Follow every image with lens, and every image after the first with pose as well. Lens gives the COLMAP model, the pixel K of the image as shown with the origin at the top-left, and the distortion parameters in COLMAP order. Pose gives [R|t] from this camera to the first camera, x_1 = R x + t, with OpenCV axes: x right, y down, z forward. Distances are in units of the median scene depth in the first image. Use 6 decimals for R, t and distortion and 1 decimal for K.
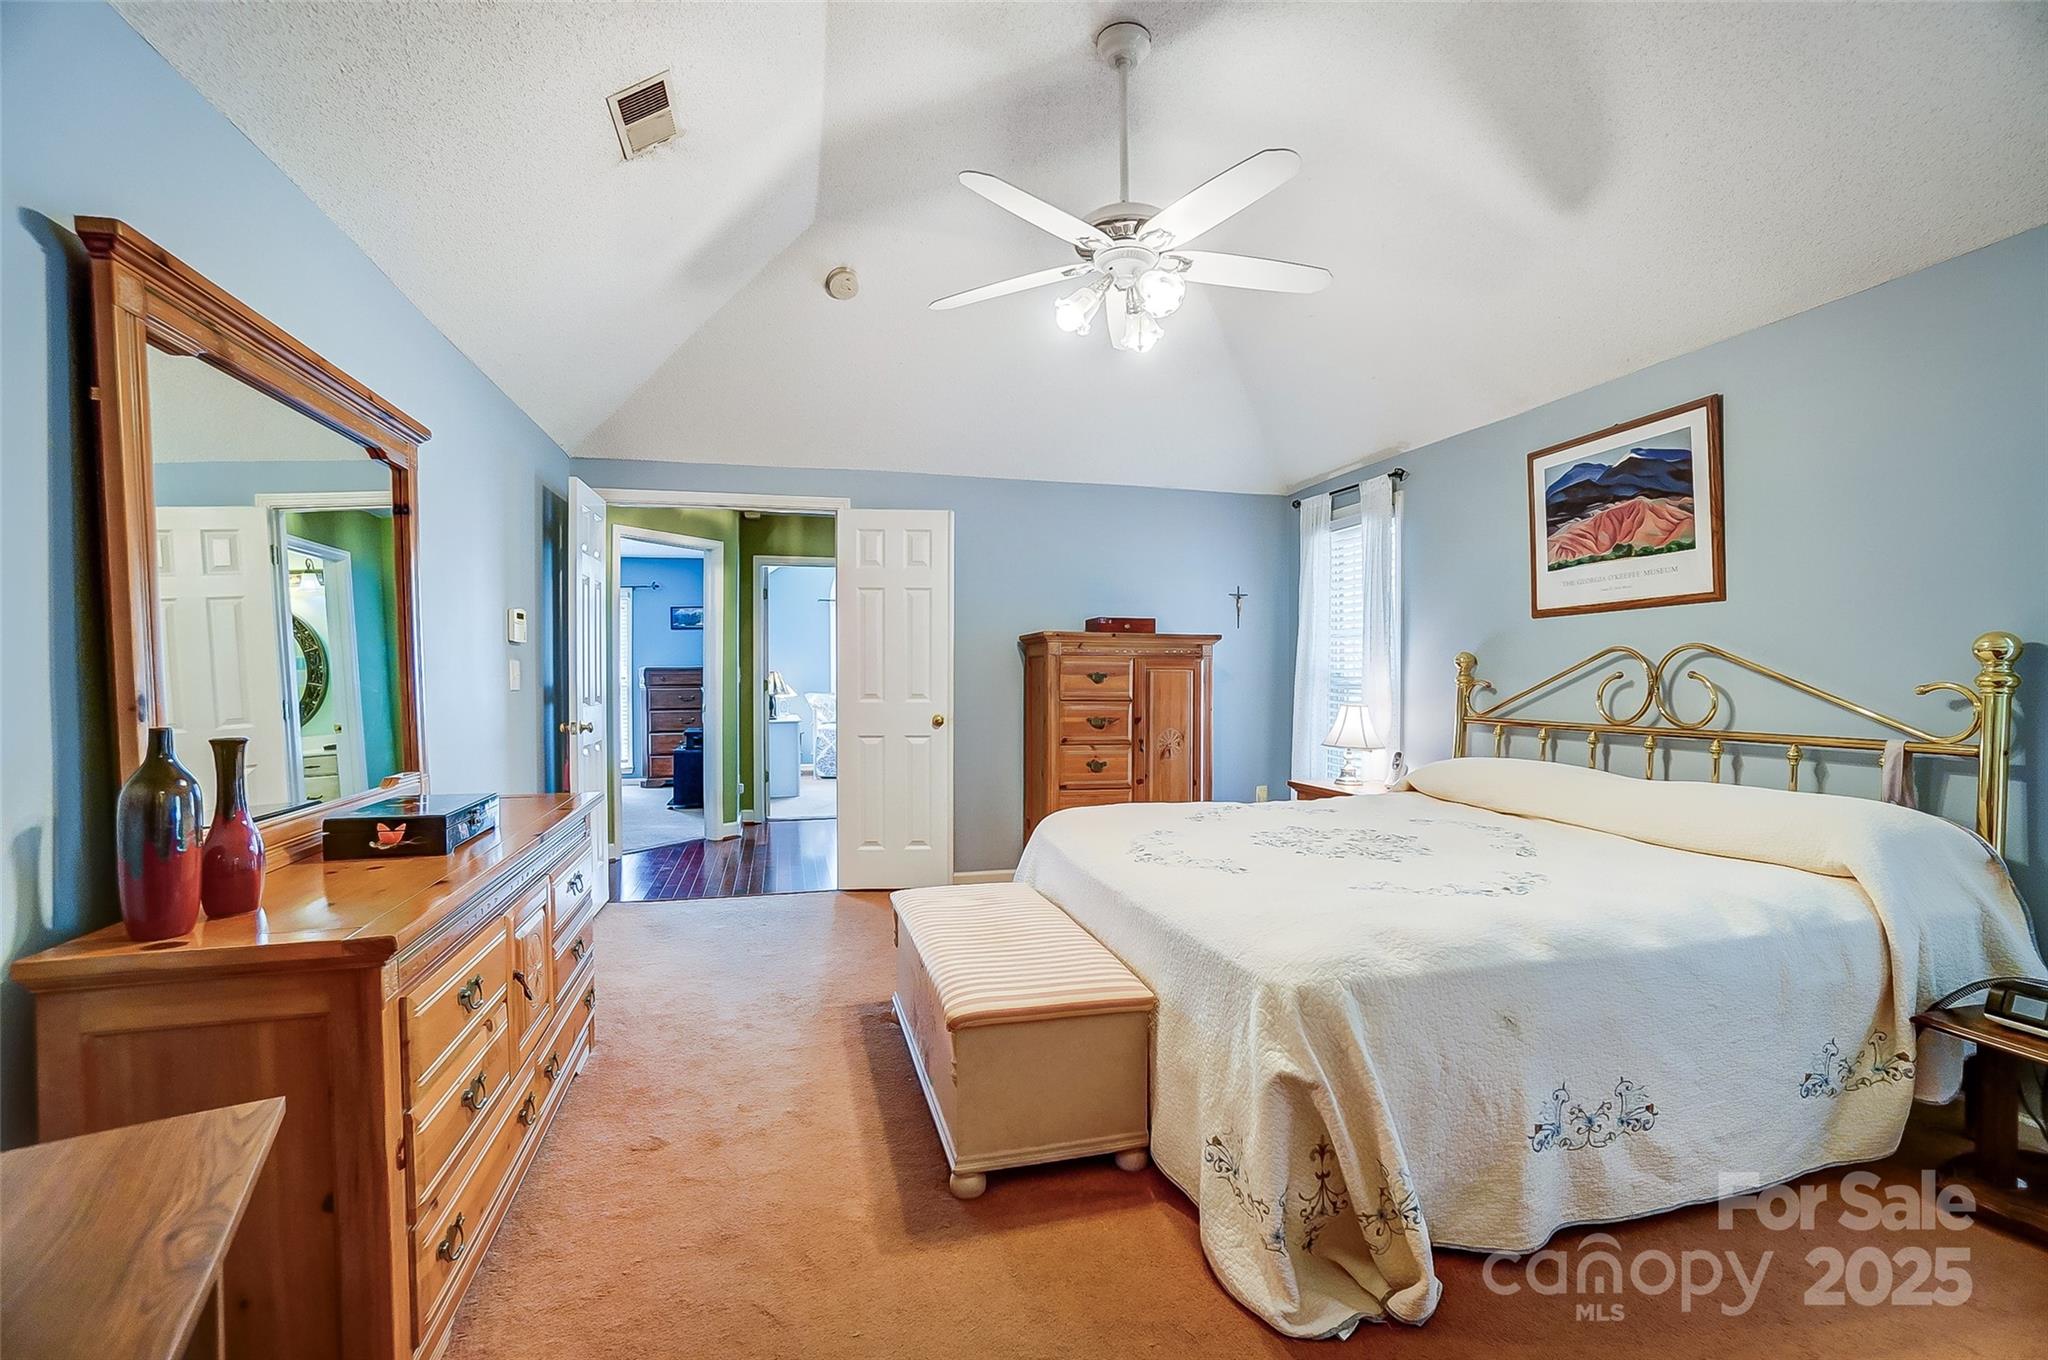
lens RADIAL K [[906.0, 0, 1029.6], [0, 906.0, 682.2], [0, 0, 1]] dist [-0.018817, 0.000048]
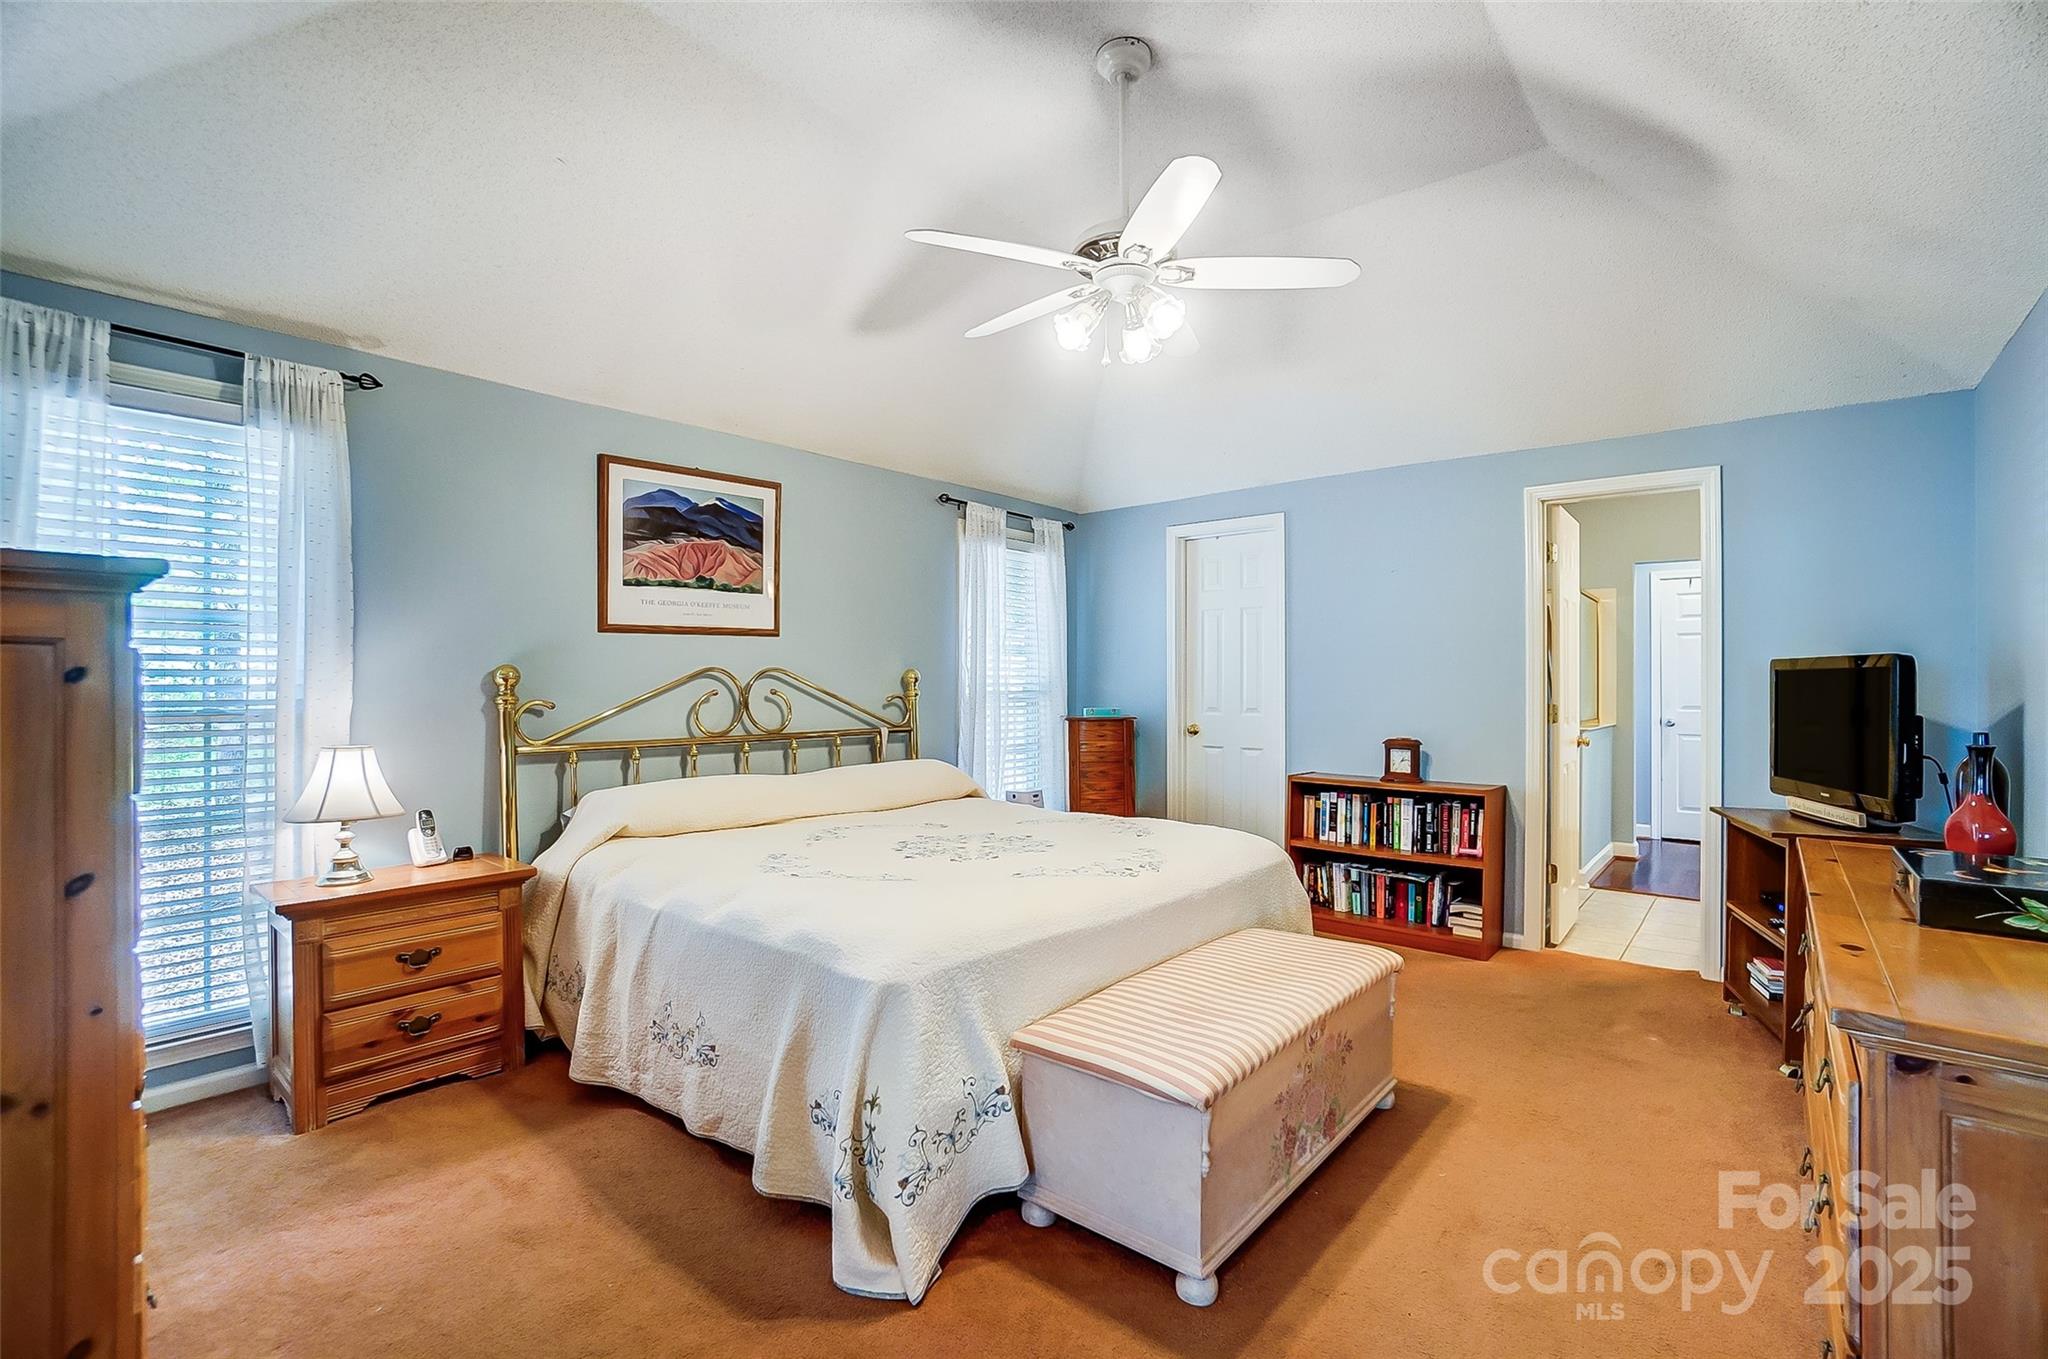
lens RADIAL K [[906.0, 0, 1024.6], [0, 906.0, 684.6], [0, 0, 1]] dist [-0.018817, 0.000048]
pose [[-0.556161, 0.011732, 0.830992, -0.502347], [0.018084, 0.999834, -0.002012, -0.008487], [-0.830878, 0.013909, -0.556281, 1.292353]]
